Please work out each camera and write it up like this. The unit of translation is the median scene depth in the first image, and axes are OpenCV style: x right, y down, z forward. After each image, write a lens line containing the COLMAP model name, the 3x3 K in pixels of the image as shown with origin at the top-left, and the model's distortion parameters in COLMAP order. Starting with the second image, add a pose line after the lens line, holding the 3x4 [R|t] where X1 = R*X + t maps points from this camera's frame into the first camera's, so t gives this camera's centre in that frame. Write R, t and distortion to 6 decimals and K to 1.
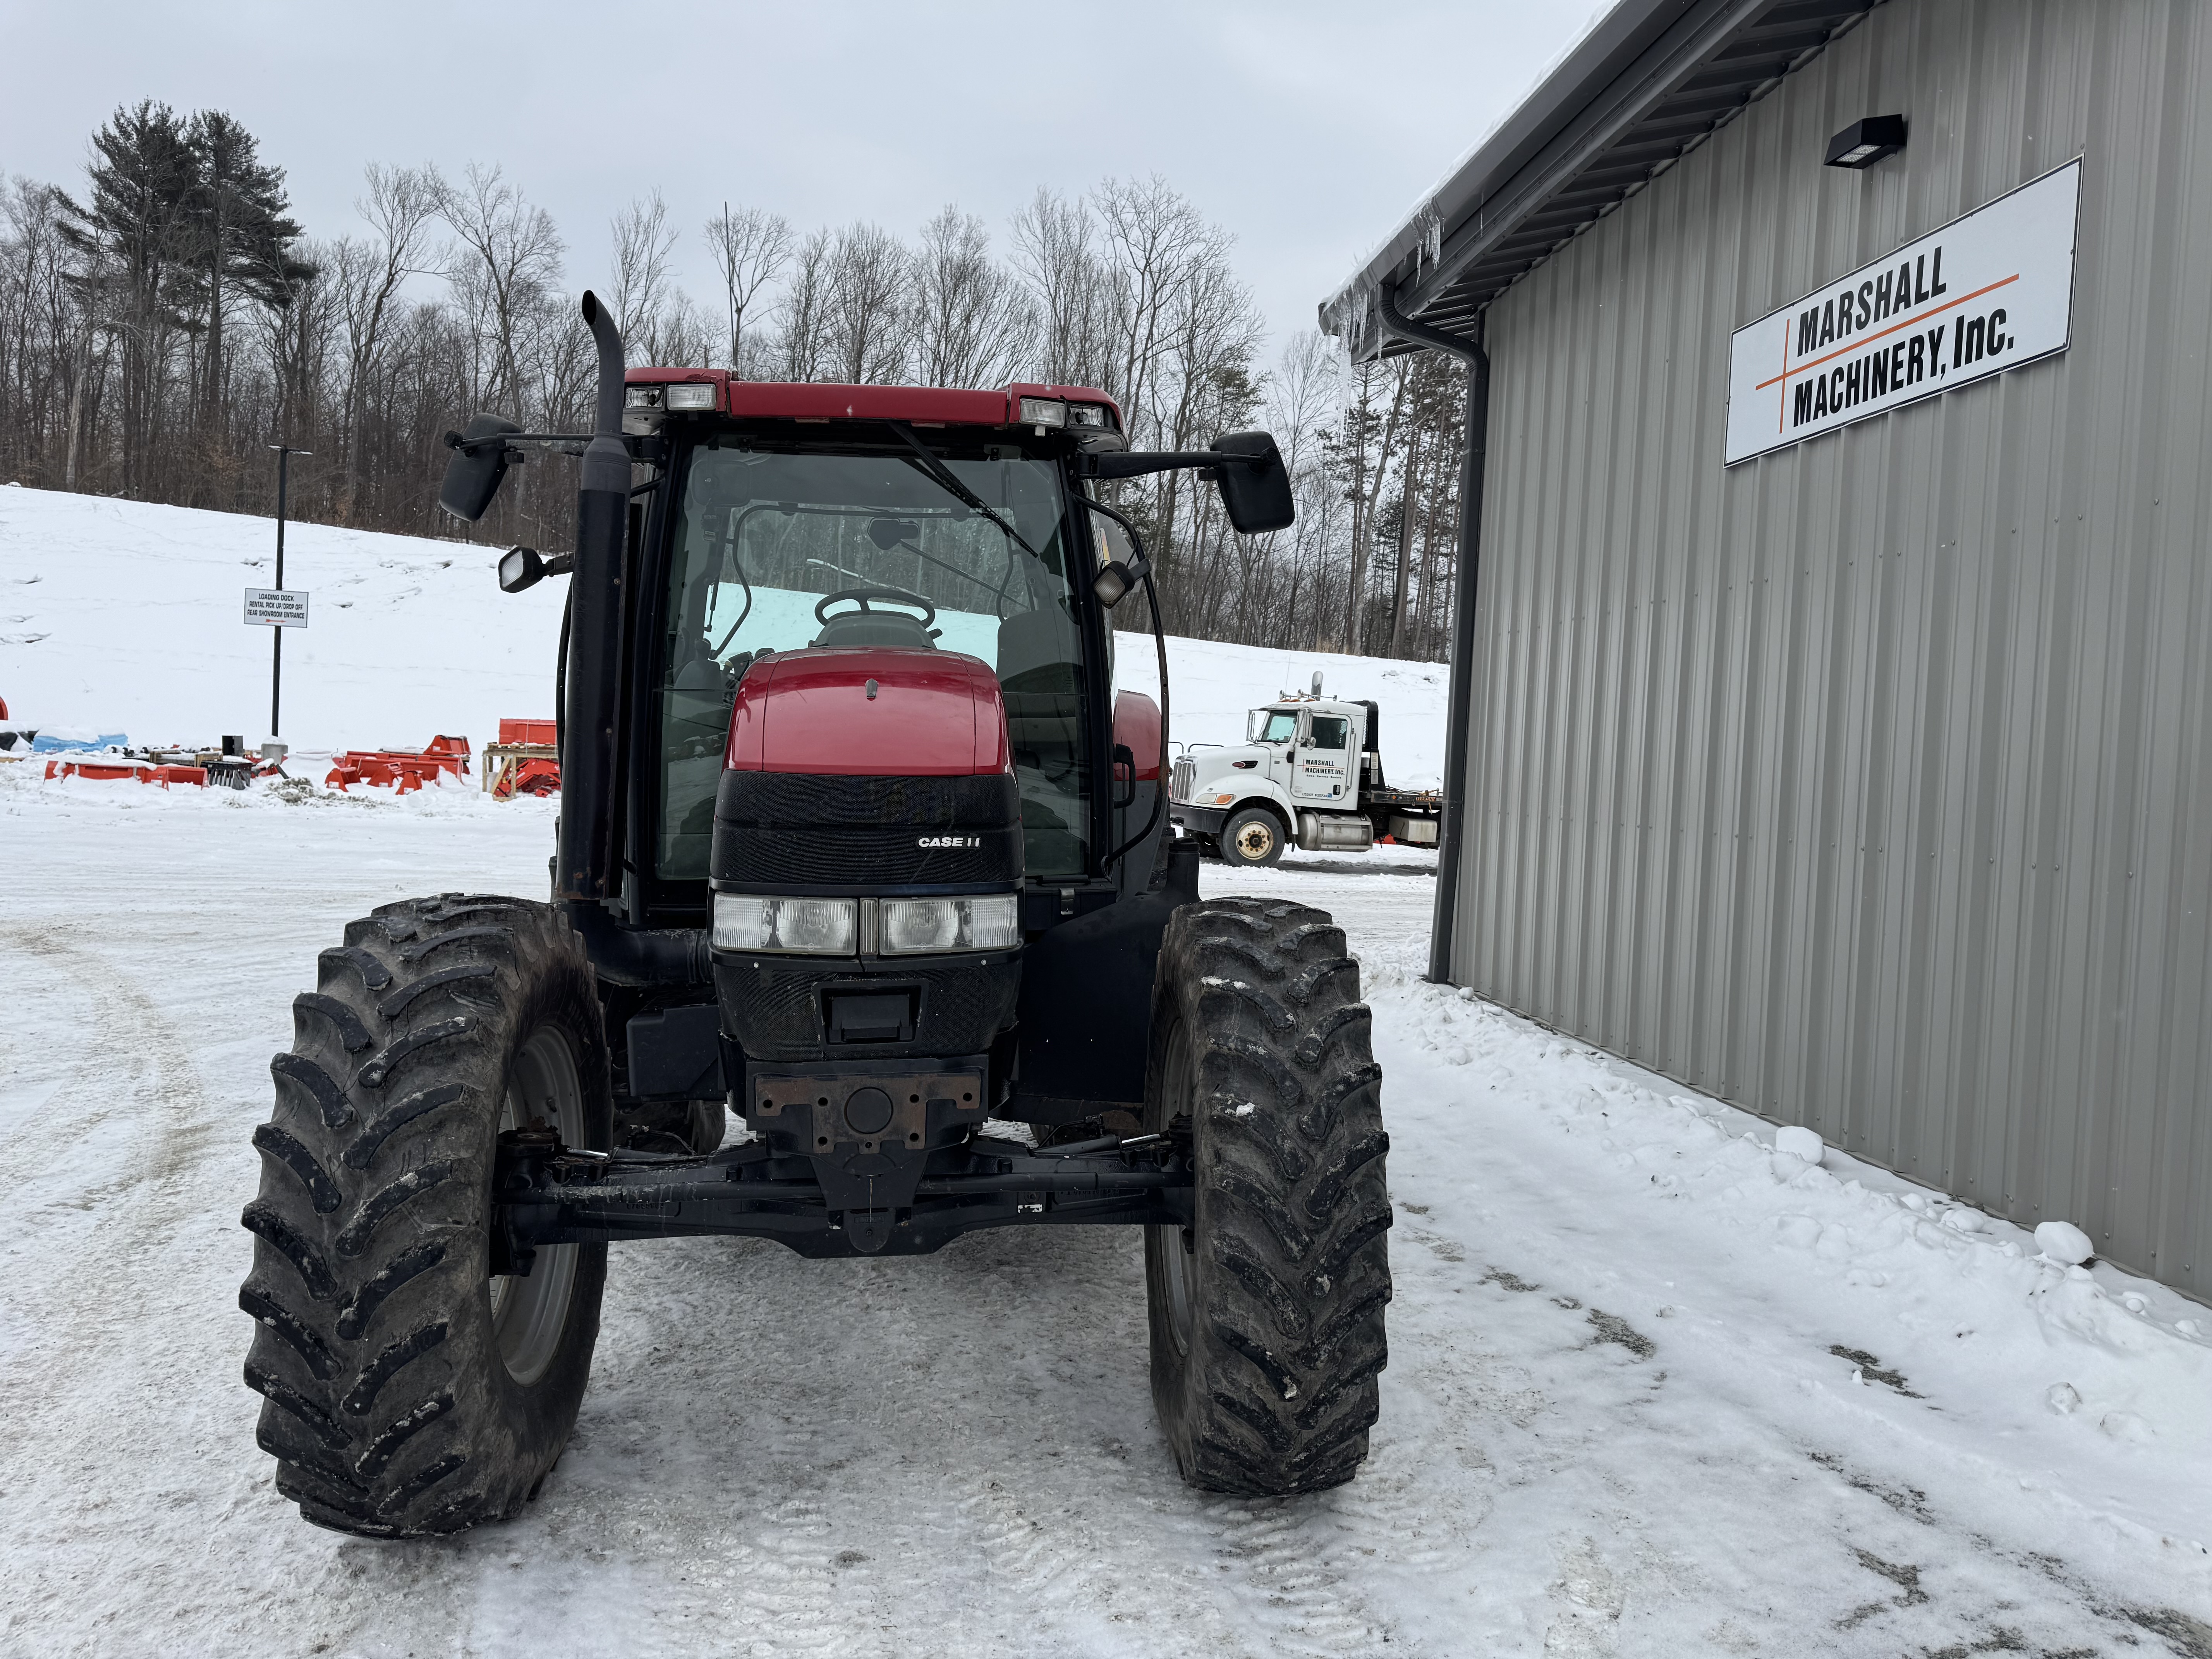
lens RADIAL K [[1545.8, 0, 1106.3], [0, 1545.8, 811.5], [0, 0, 1]] dist [0.061219, -0.063542]
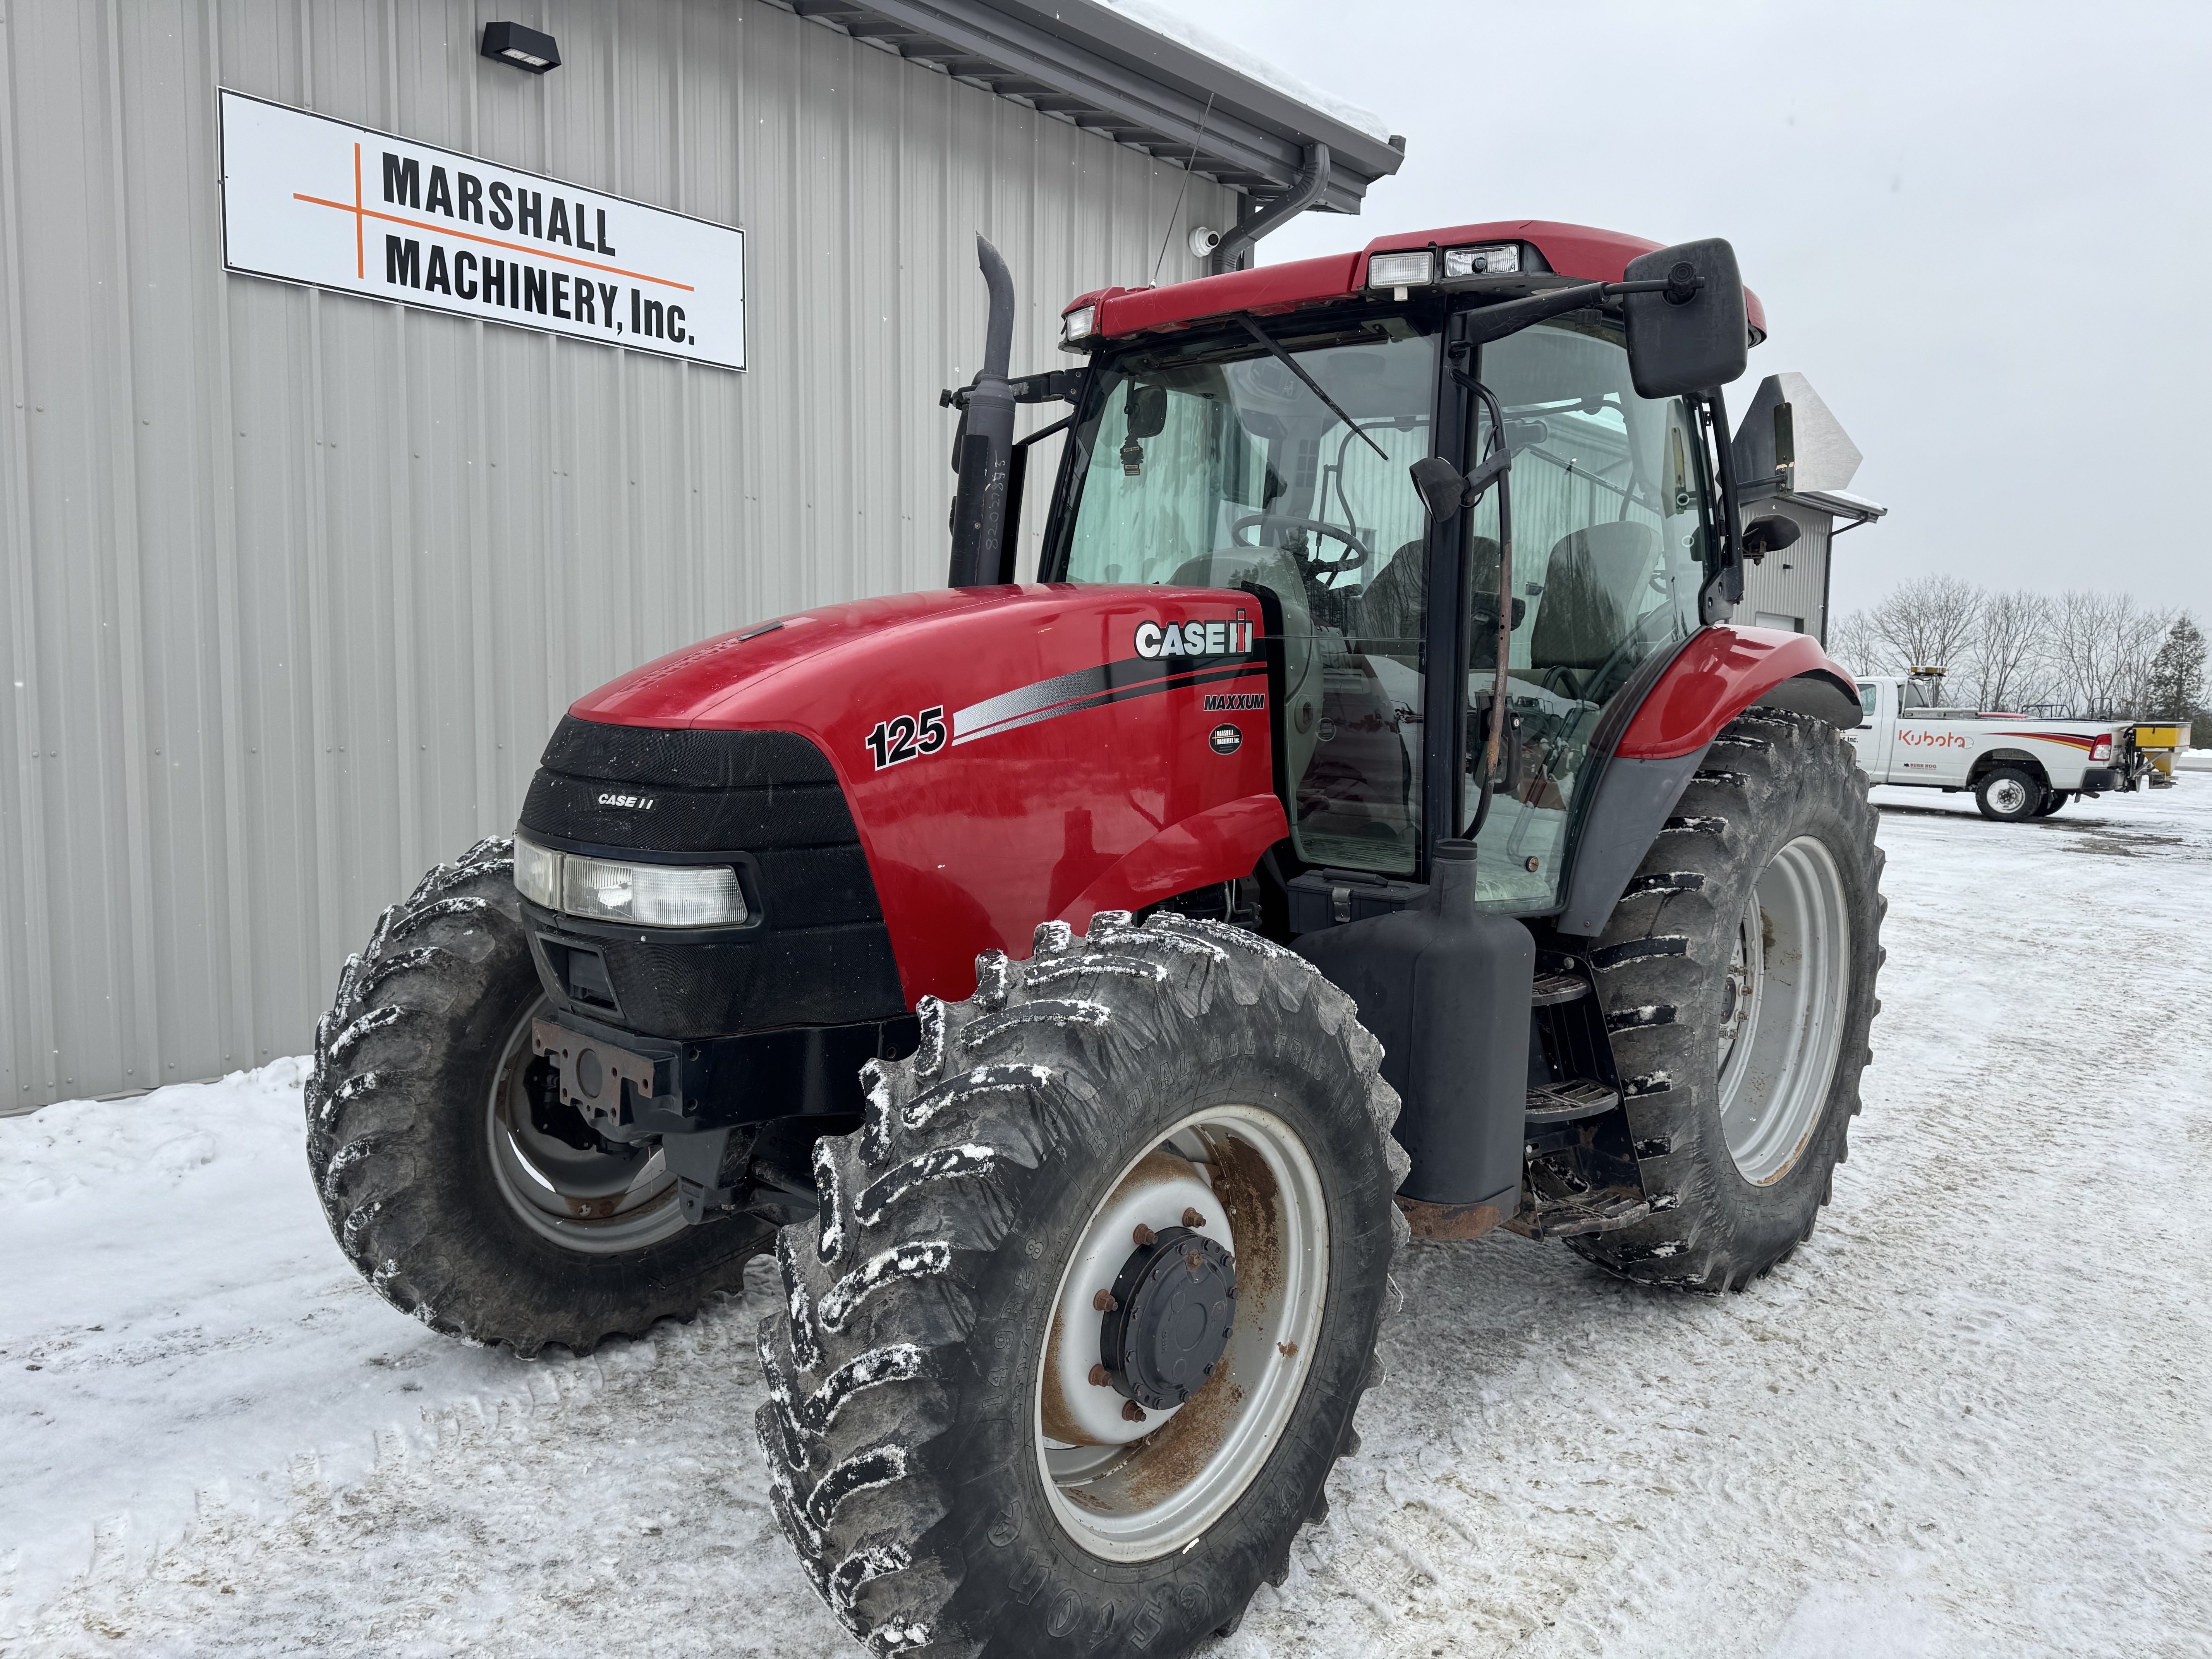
lens RADIAL K [[1553.9, 0, 1099.5], [0, 1553.9, 817.1], [0, 0, 1]] dist [0.056089, -0.066079]
pose [[-0.645792, -0.111646, 0.755307, -0.559766], [-0.016685, 0.991079, 0.132231, -0.072698], [-0.763331, 0.072791, -0.641893, 1.359011]]
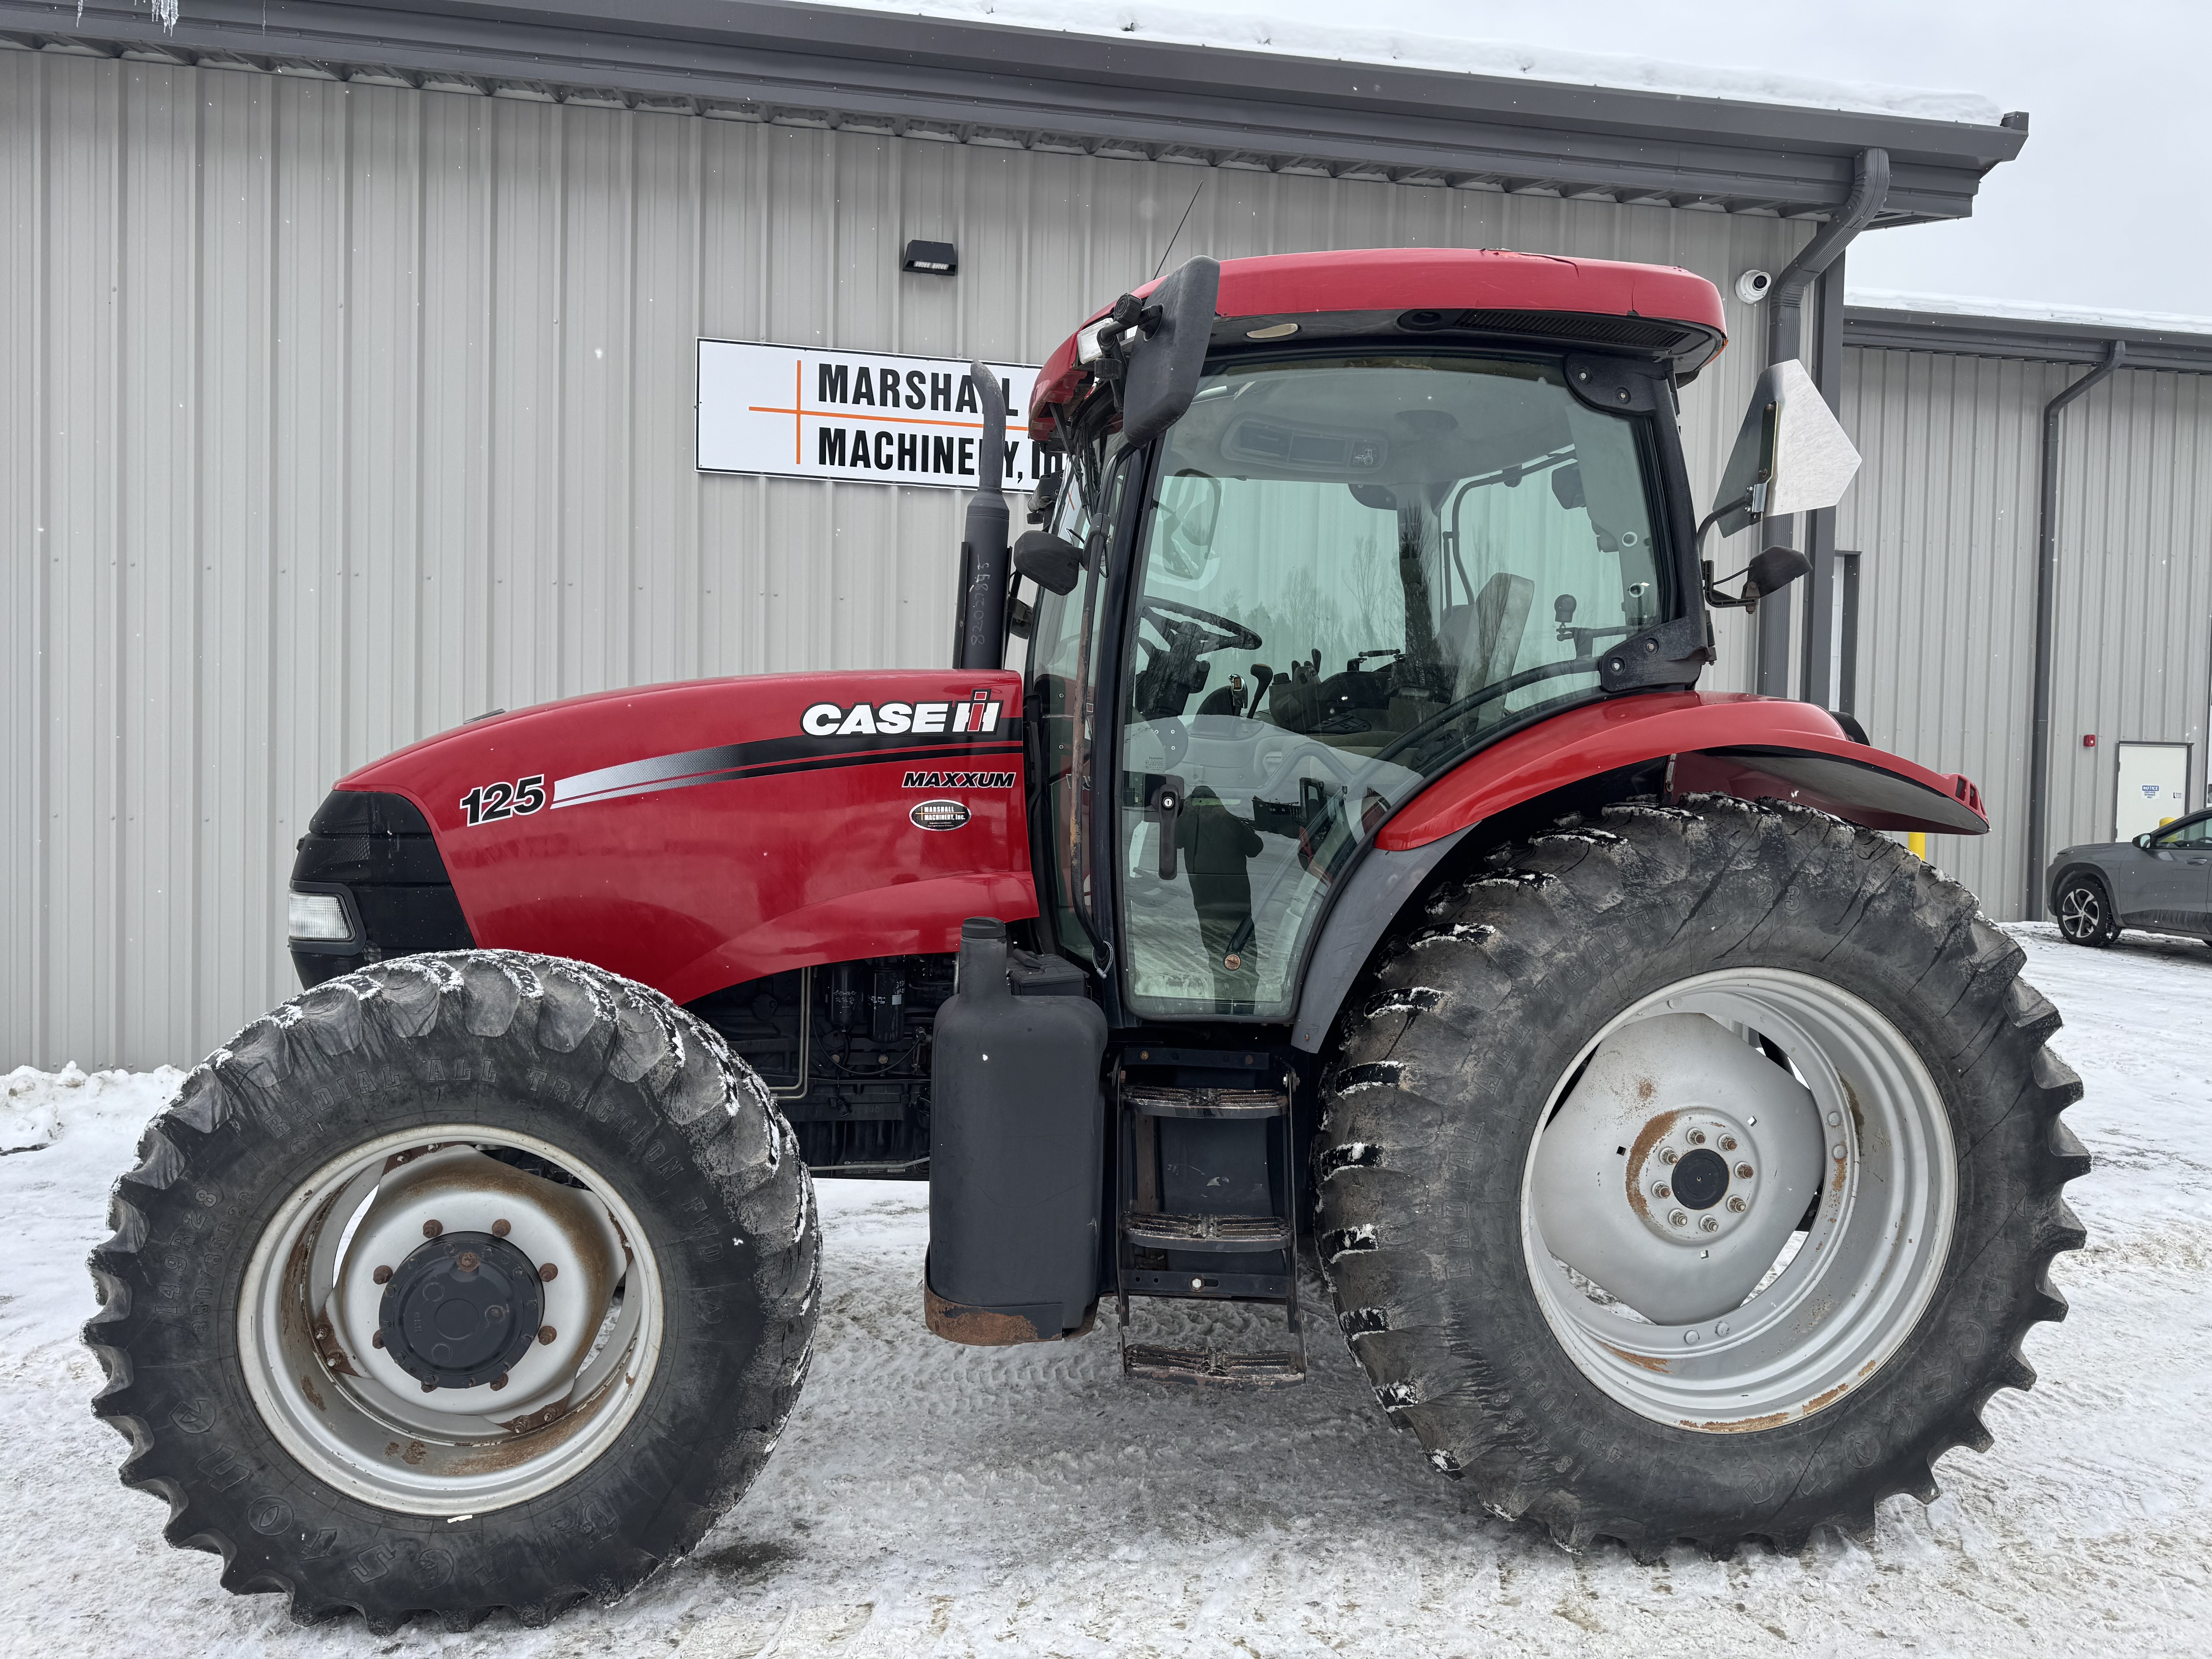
lens RADIAL K [[1534.1, 0, 1117.5], [0, 1534.1, 830.4], [0, 0, 1]] dist [0.128819, -0.166543]
pose [[-0.057844, -0.066623, 0.996100, -0.744472], [0.007737, 0.997711, 0.067180, -0.058447], [-0.998296, 0.011593, -0.057196, 0.900325]]
